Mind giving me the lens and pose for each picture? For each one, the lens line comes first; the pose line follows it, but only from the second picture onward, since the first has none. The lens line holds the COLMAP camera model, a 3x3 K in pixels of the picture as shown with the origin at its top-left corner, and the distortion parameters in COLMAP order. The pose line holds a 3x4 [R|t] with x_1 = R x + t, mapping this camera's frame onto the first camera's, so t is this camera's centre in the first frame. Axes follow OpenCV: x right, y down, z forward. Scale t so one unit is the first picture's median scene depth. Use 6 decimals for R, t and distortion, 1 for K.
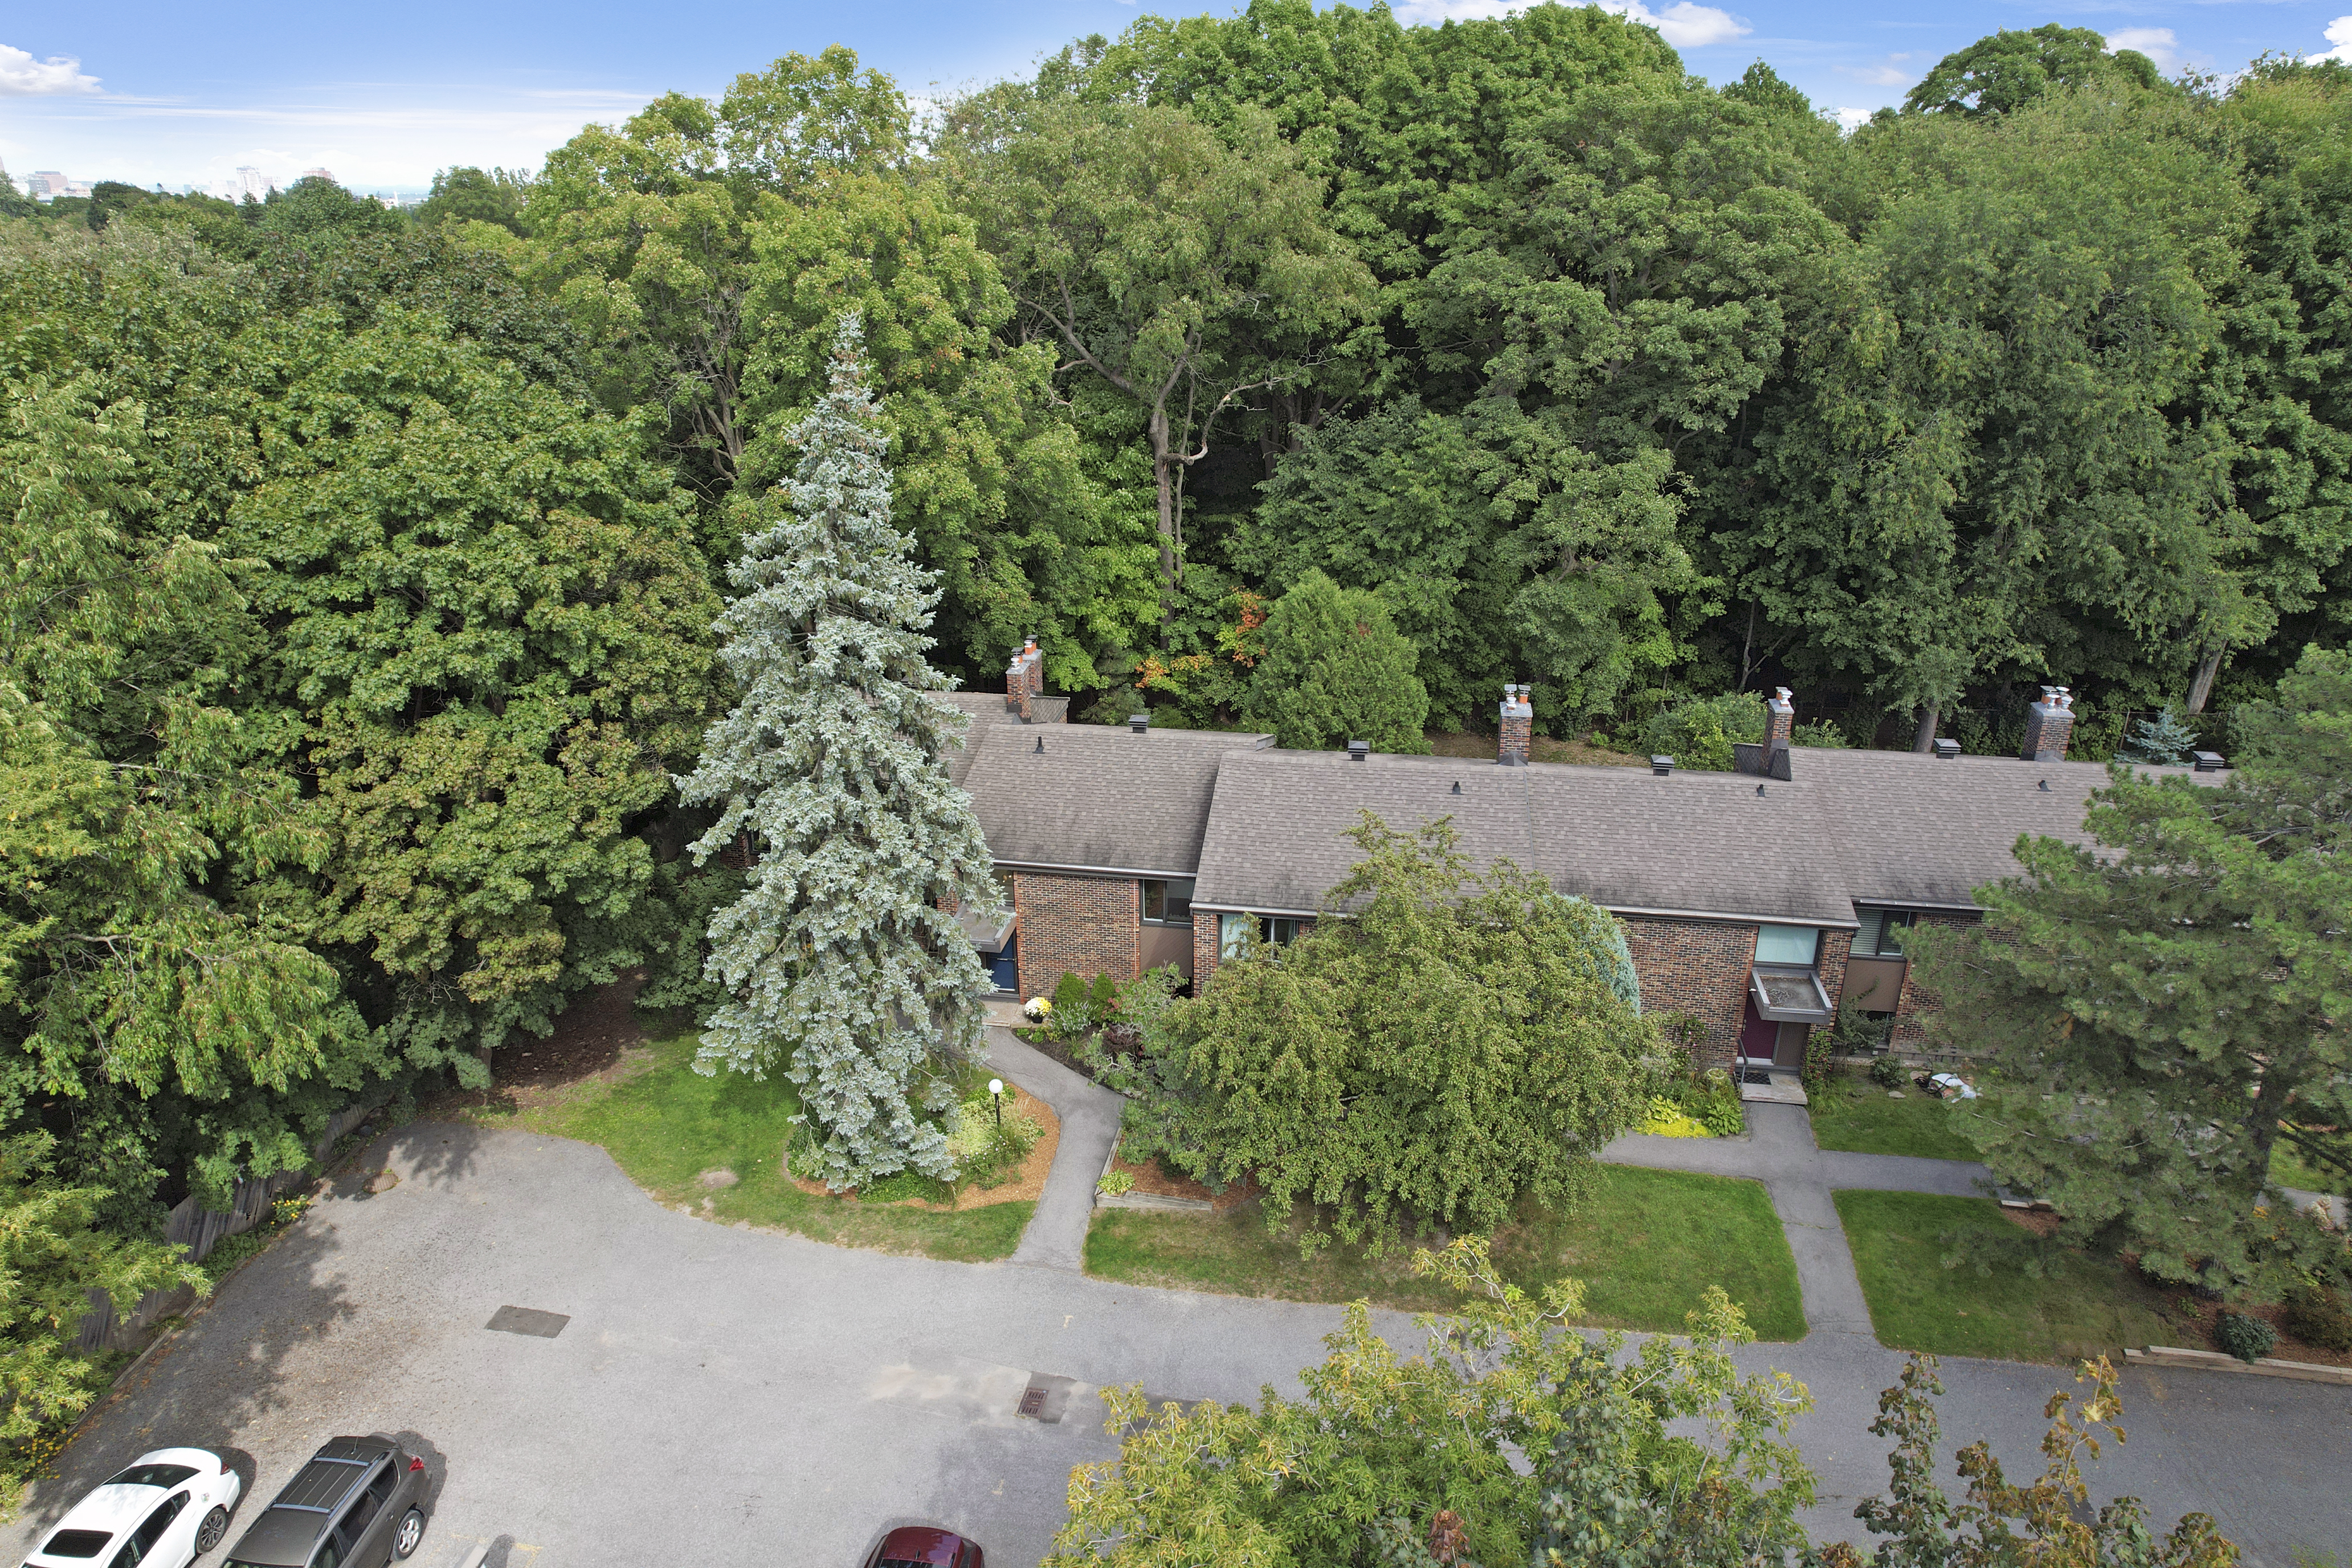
lens RADIAL K [[1540.2, 0, 1174.2], [0, 1540.2, 795.4], [0, 0, 1]] dist [-0.079815, 0.068820]
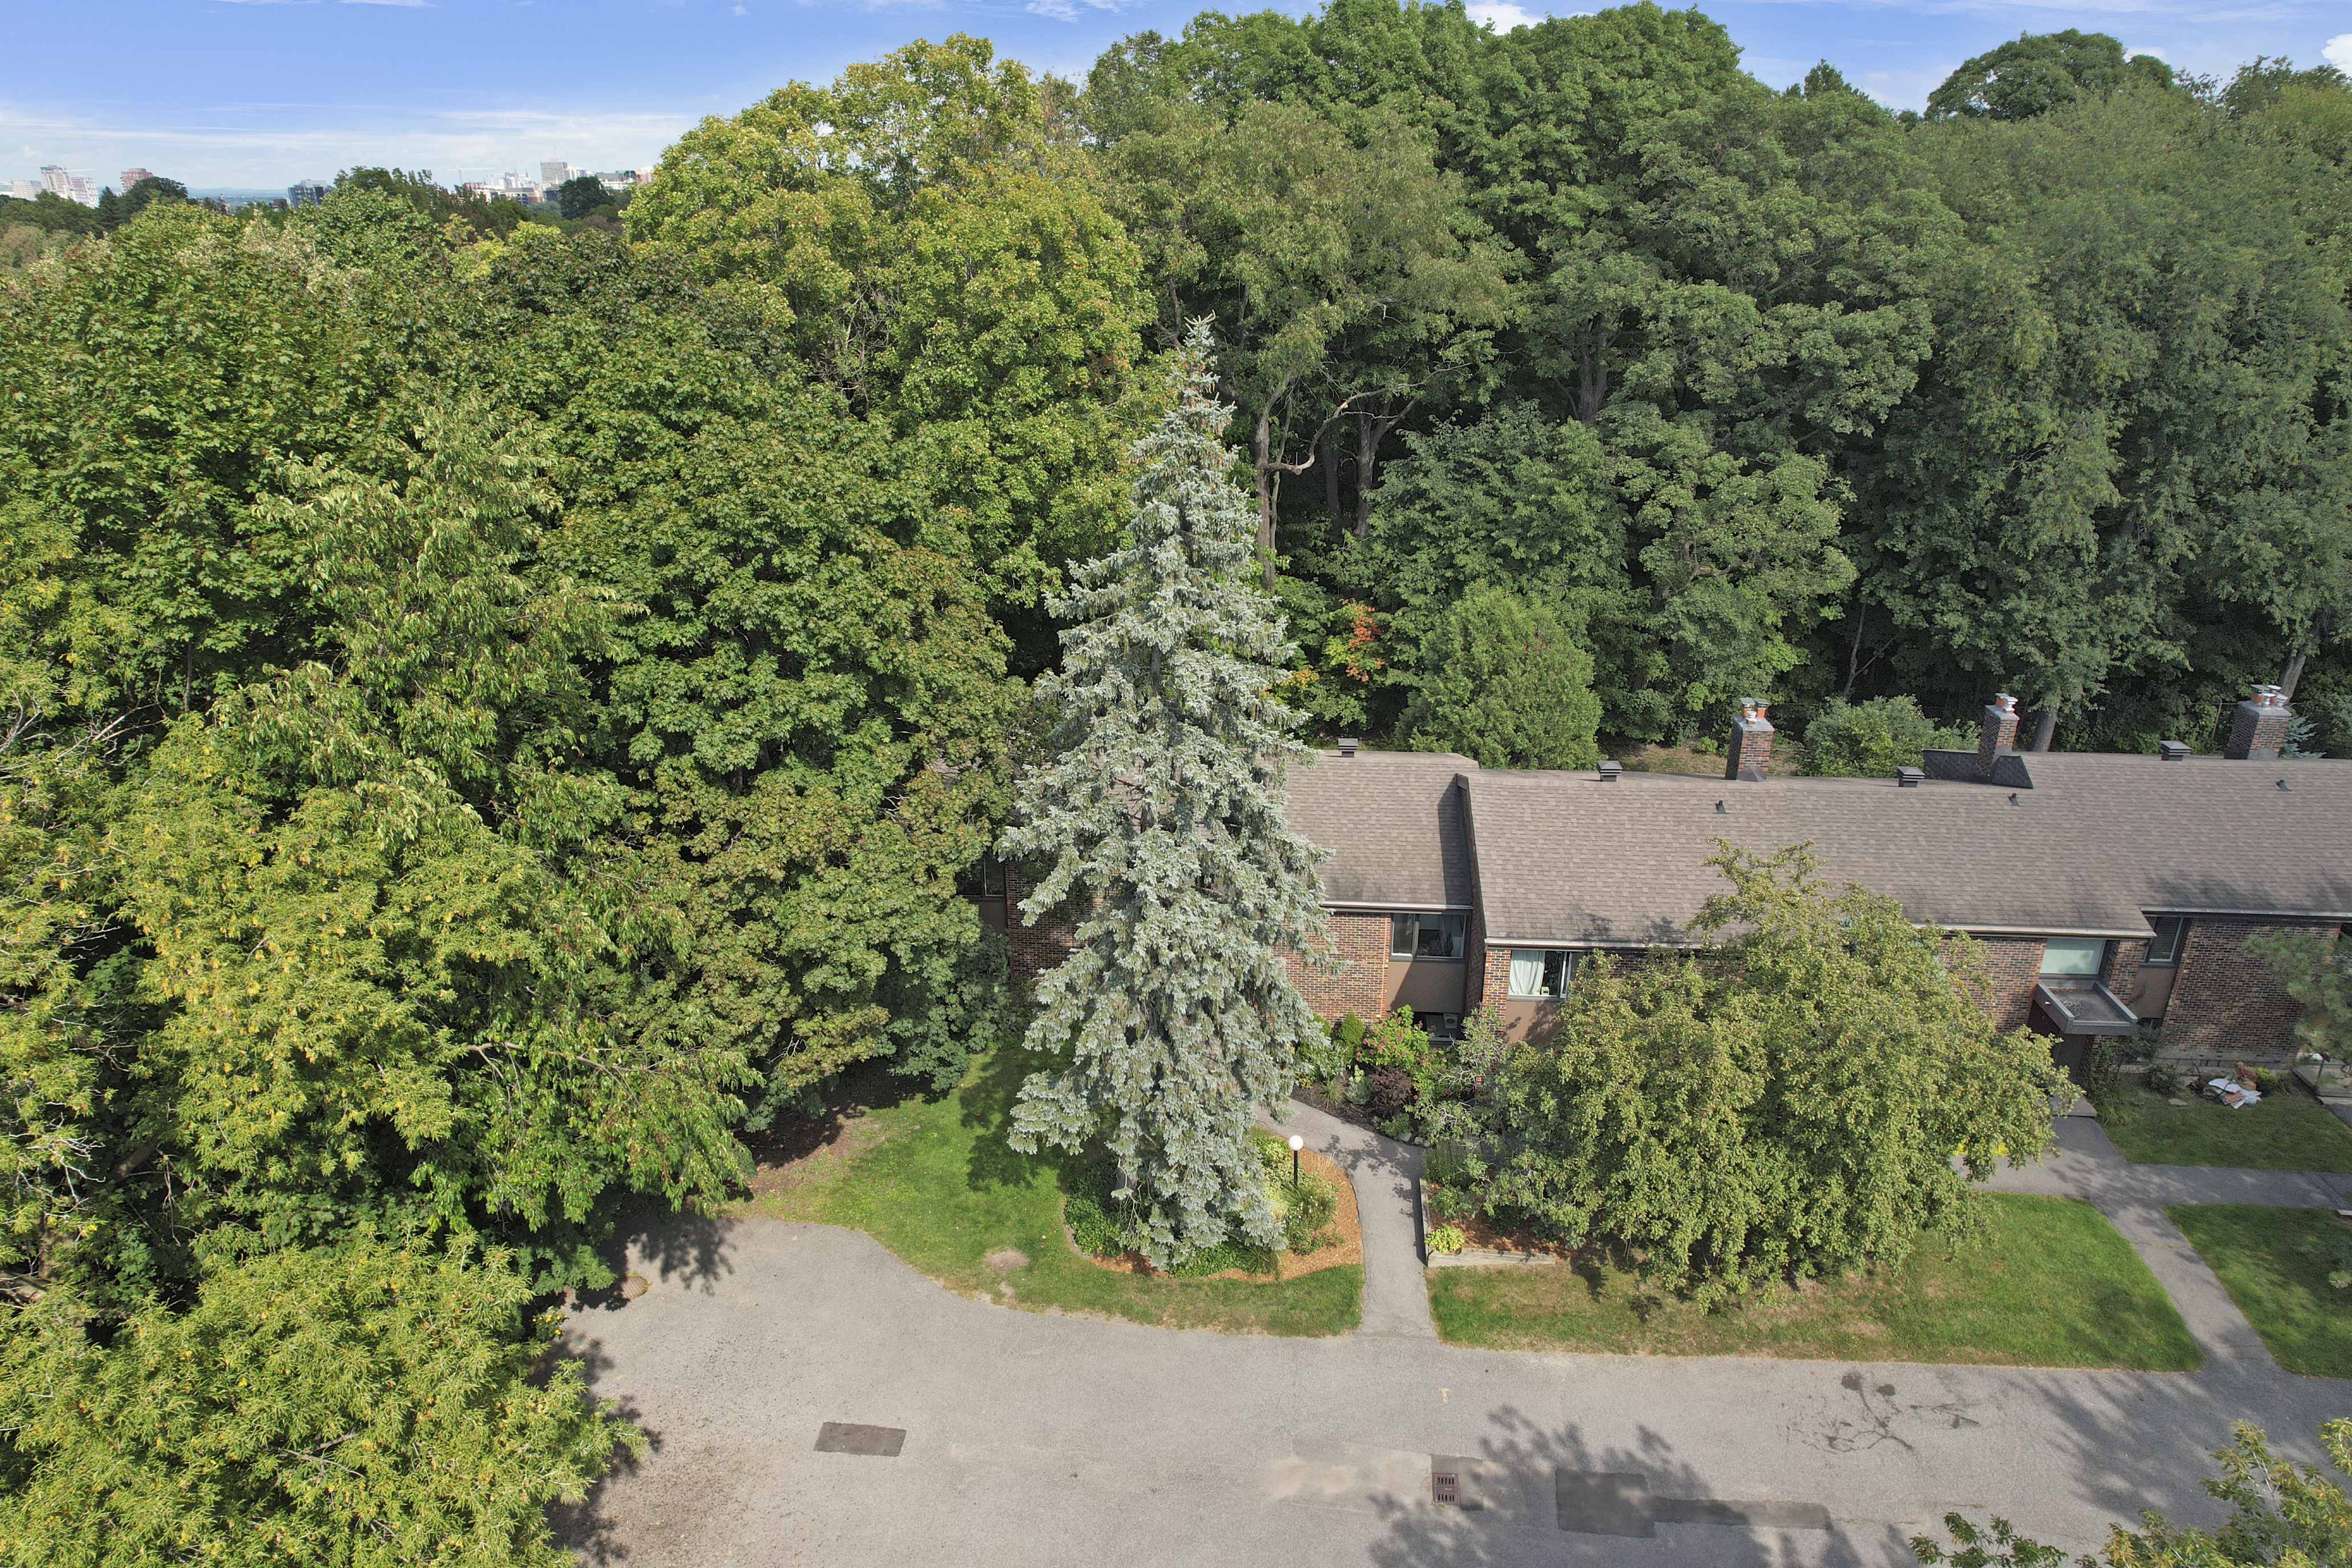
lens RADIAL K [[1540.2, 0, 1140.4], [0, 1540.2, 786.6], [0, 0, 1]] dist [-0.079815, 0.068820]
pose [[0.996137, -0.031271, 0.082056, -0.263173], [0.031827, 0.999478, -0.005474, -0.024505], [-0.081842, 0.008064, 0.996613, 0.067037]]
